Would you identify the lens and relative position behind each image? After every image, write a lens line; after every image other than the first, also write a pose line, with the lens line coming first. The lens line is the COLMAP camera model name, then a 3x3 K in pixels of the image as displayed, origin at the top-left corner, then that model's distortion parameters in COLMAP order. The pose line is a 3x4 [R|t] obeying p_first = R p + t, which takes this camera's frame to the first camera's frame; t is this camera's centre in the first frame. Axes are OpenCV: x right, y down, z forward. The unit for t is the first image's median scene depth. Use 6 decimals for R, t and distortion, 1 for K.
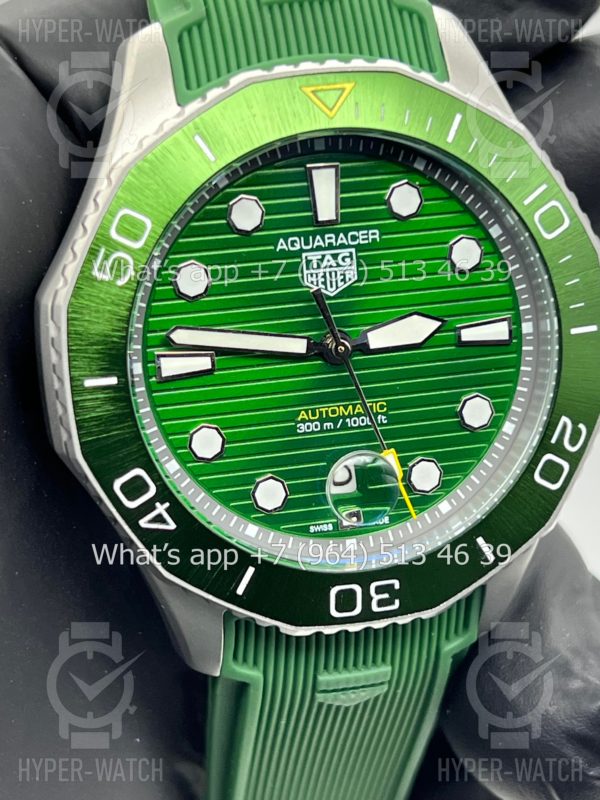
lens RADIAL K [[2022.9, 0, 300.0], [0, 2022.9, 400.0], [0, 0, 1]] dist [0.088306, 0.357971]
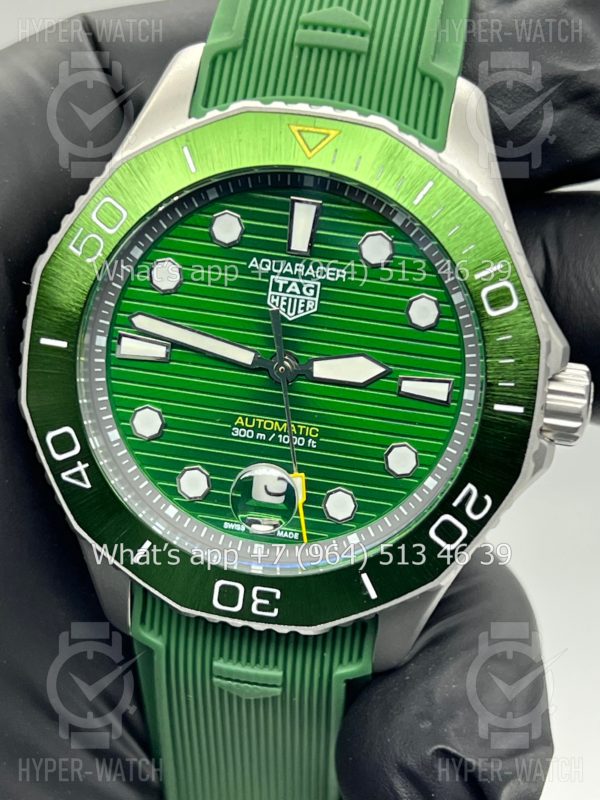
lens RADIAL K [[2022.9, 0, 300.0], [0, 2022.9, 400.0], [0, 0, 1]] dist [0.088306, 0.357971]
pose [[0.923788, 0.244541, -0.294644, 0.350216], [-0.248267, 0.968361, 0.025314, -0.038946], [0.291512, 0.049765, 0.955272, -0.027759]]
